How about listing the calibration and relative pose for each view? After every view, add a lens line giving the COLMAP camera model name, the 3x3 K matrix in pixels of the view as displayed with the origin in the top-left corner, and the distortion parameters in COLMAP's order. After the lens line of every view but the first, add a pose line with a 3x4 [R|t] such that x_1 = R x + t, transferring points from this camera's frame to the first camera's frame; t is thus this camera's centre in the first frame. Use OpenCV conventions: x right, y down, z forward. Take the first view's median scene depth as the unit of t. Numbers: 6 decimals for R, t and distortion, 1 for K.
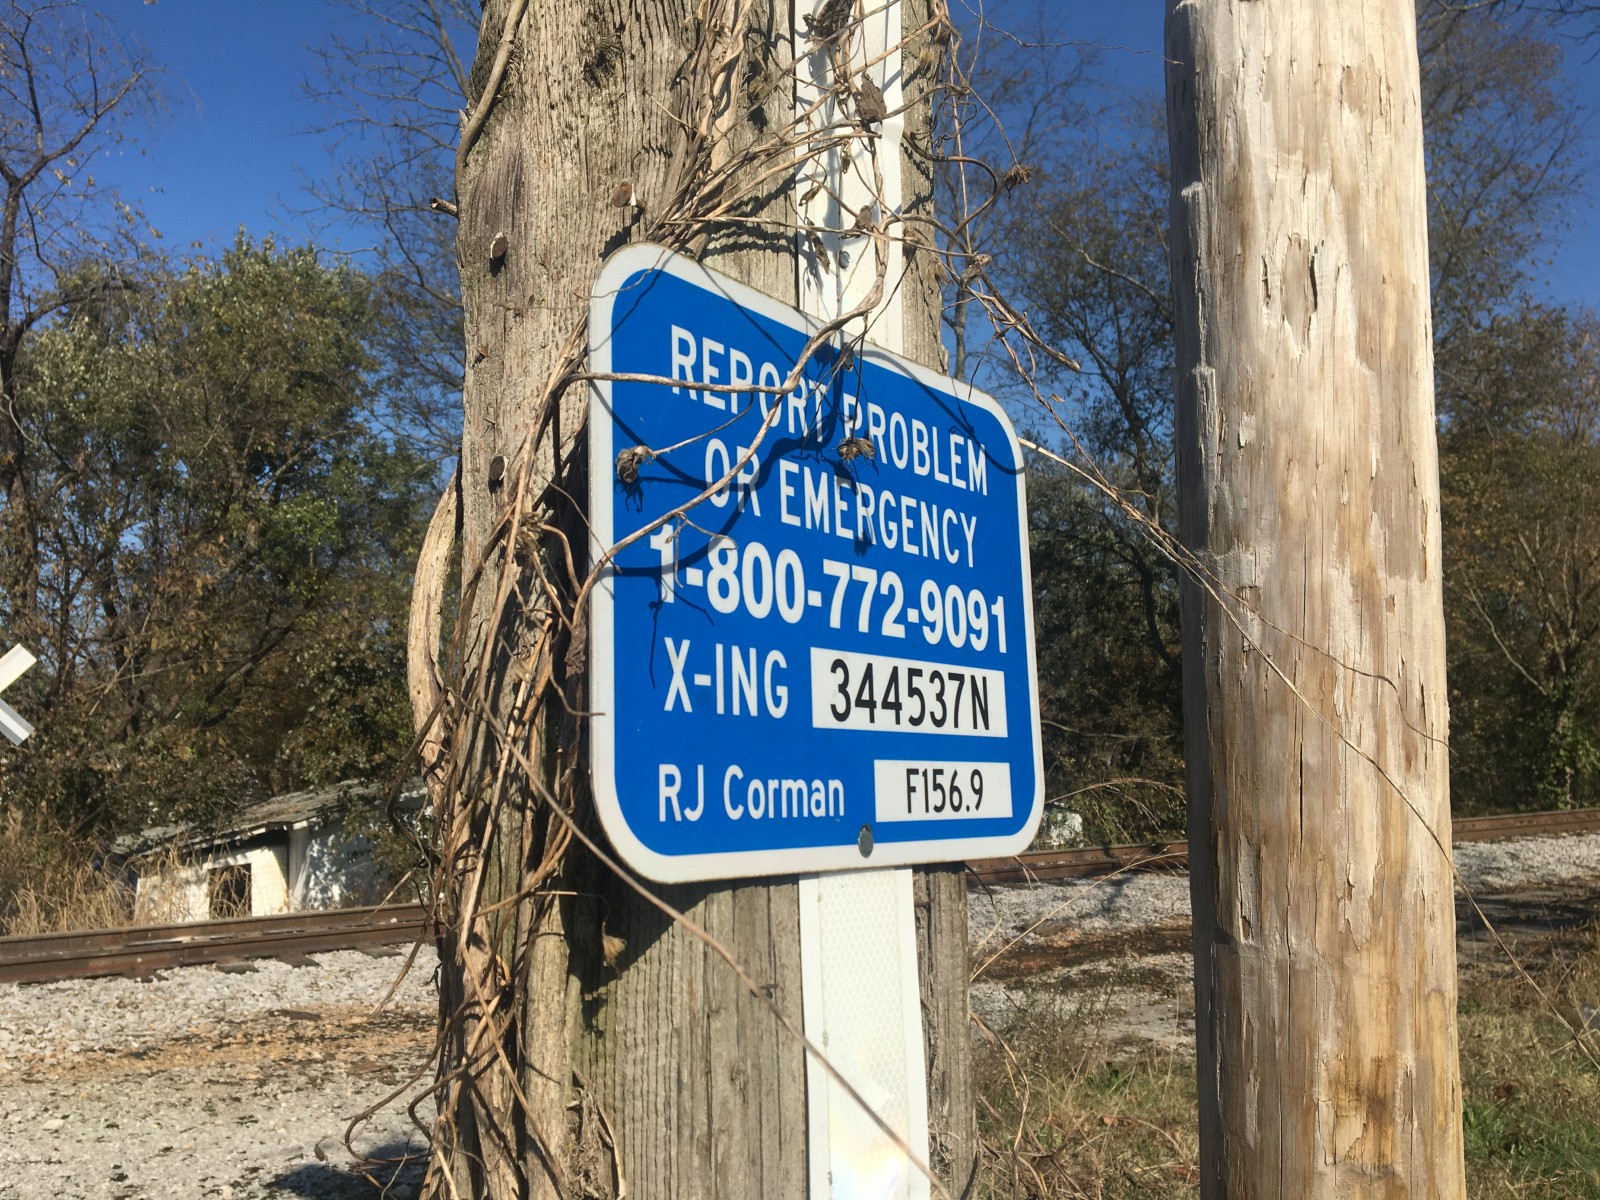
lens RADIAL K [[1336.4, 0, 800.0], [0, 1336.4, 600.0], [0, 0, 1]] dist [0.005663, -0.009884]
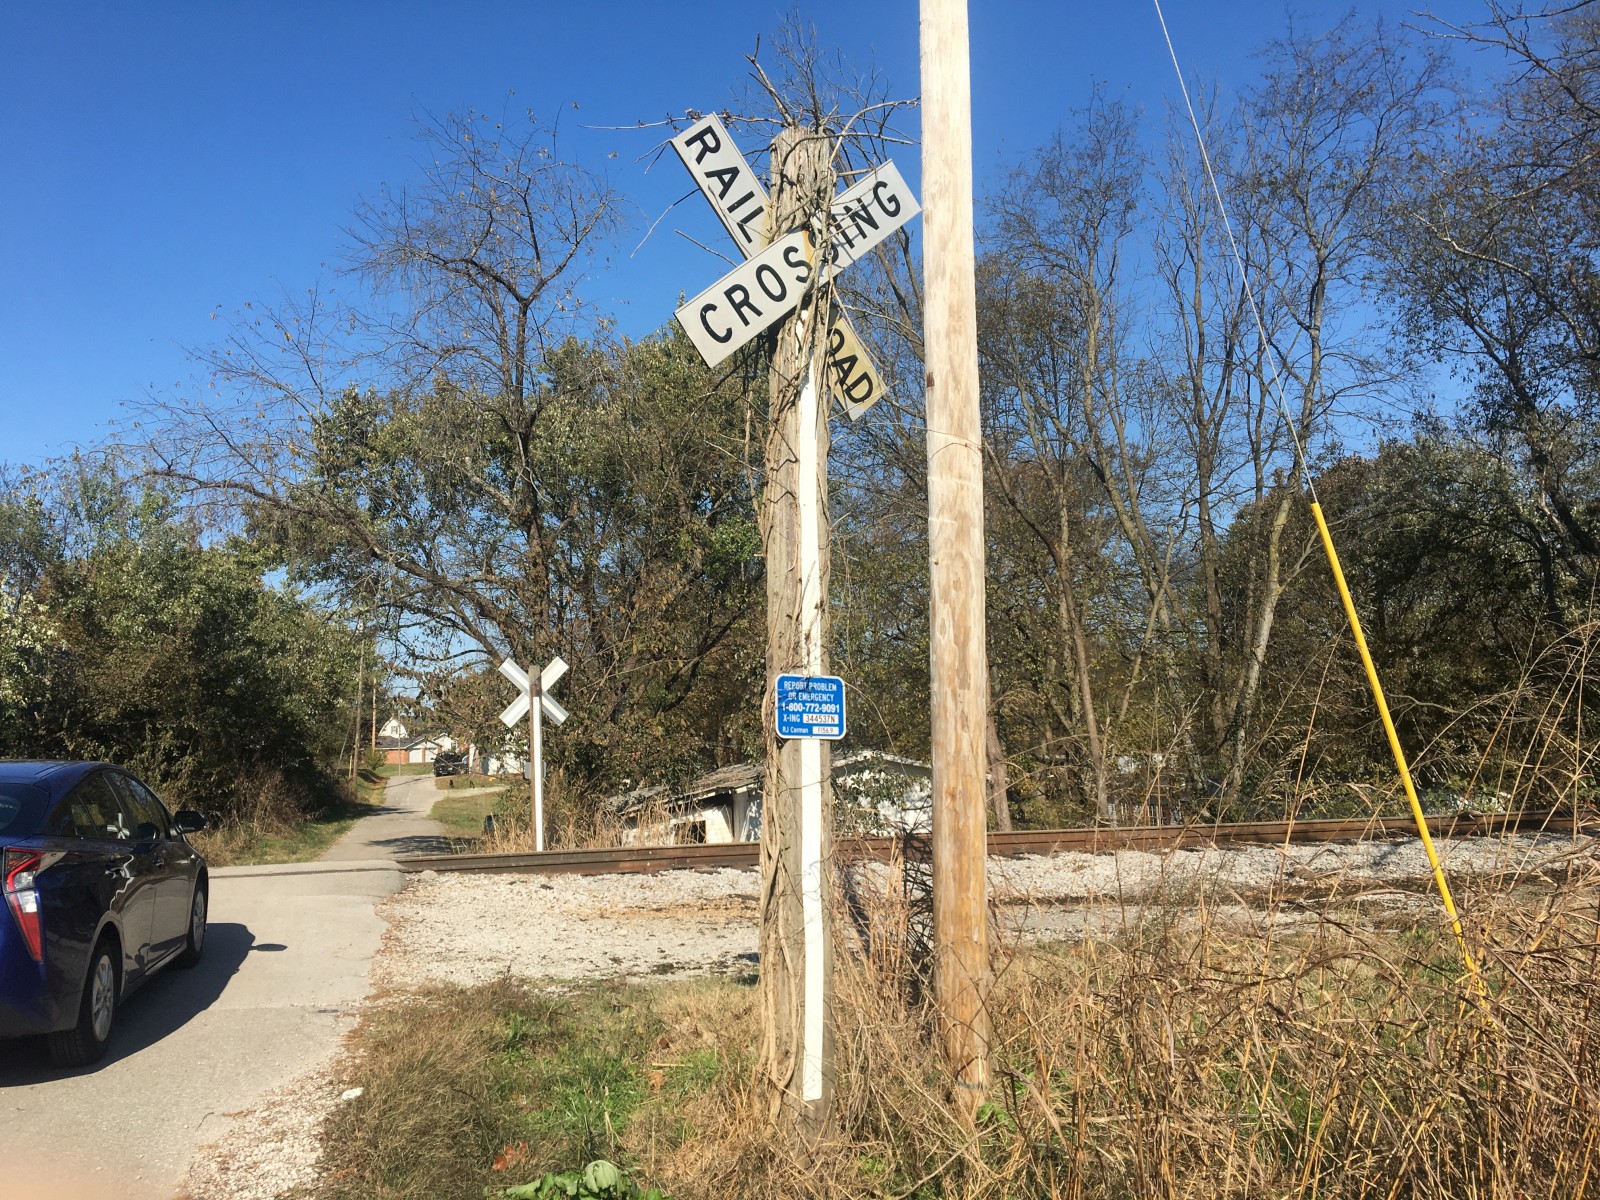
lens RADIAL K [[1336.4, 0, 800.0], [0, 1336.4, 600.0], [0, 0, 1]] dist [0.005663, -0.009884]
pose [[0.952601, -0.027373, -0.302988, 2.445253], [0.031557, 0.999462, 0.008920, -0.725123], [0.302581, -0.018059, 0.952953, -6.763641]]
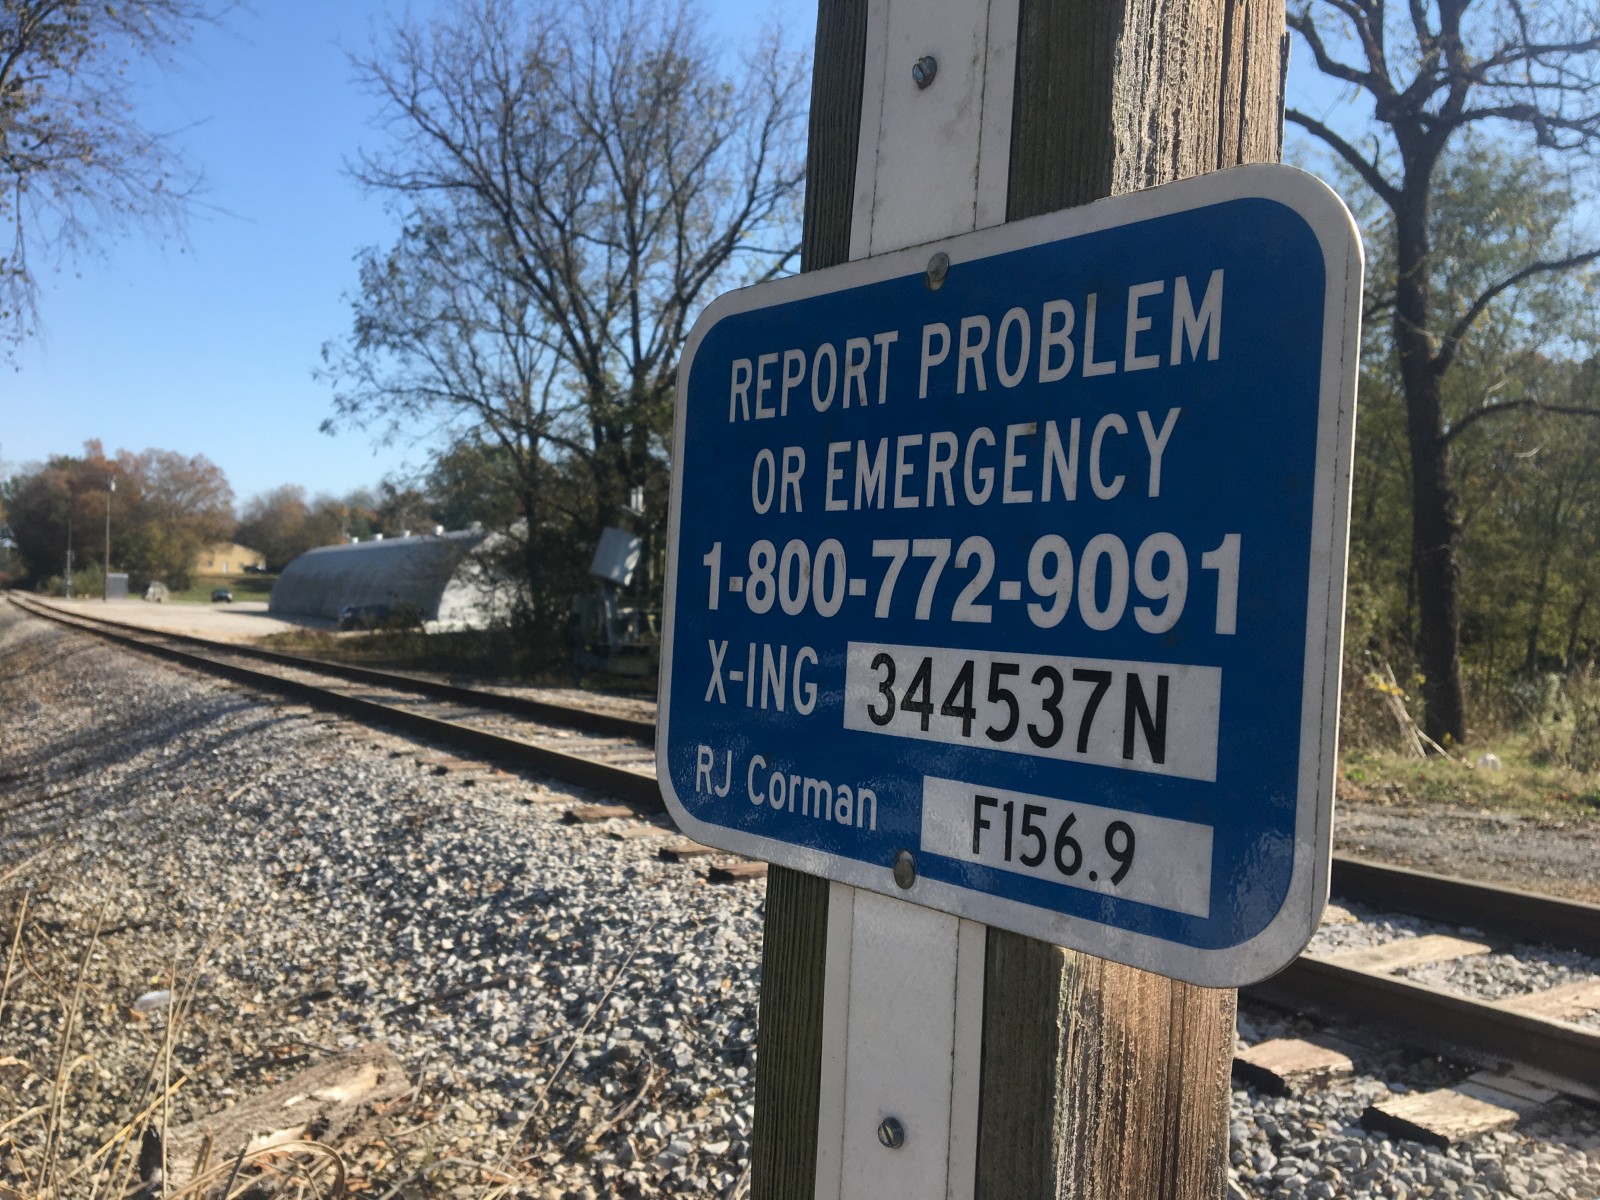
lens RADIAL K [[1336.4, 0, 800.0], [0, 1336.4, 600.0], [0, 0, 1]] dist [0.005663, -0.009884]
pose [[-0.199454, 0.007814, -0.979876, 0.822875], [0.109213, 0.993915, -0.014305, 0.014756], [0.973802, -0.109869, -0.199094, 1.035013]]
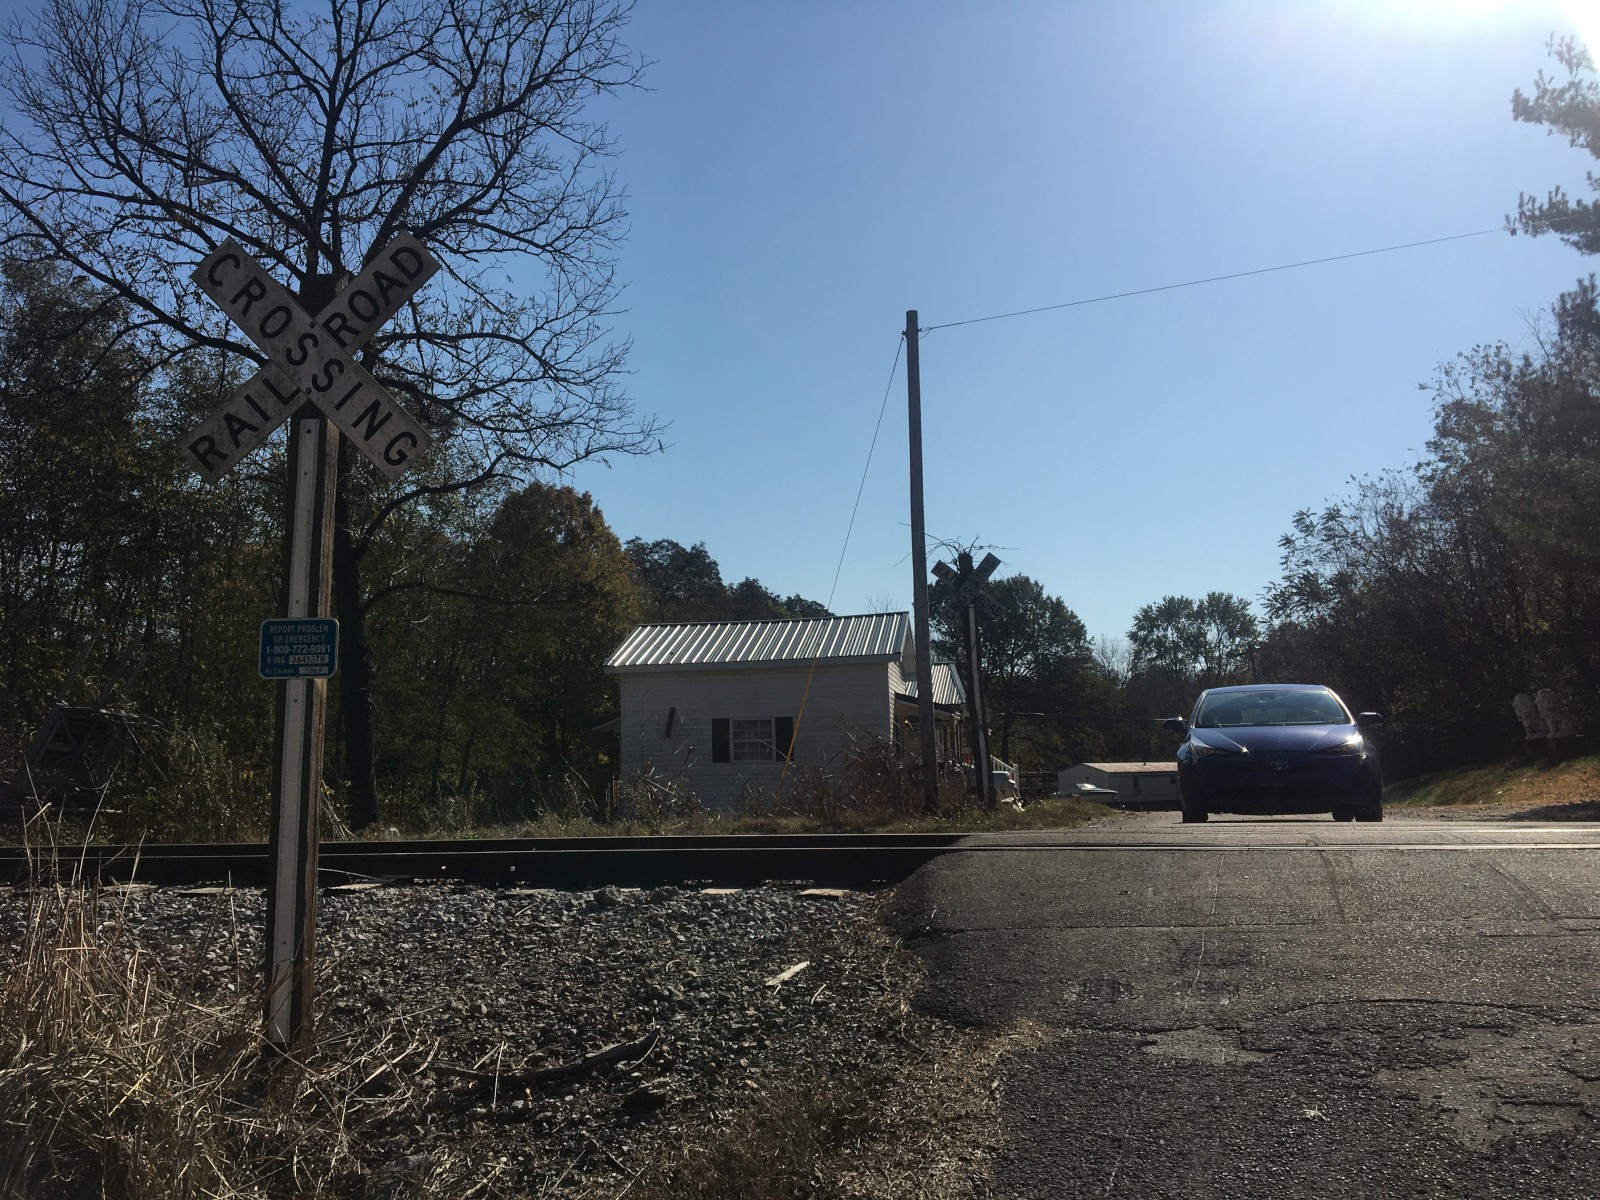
lens RADIAL K [[1336.4, 0, 800.0], [0, 1336.4, 600.0], [0, 0, 1]] dist [0.005663, -0.009884]
pose [[0.529304, -0.098230, -0.842726, 8.859189], [0.128149, 0.991136, -0.035040, 0.393218], [0.838698, -0.089448, 0.537201, -0.901679]]
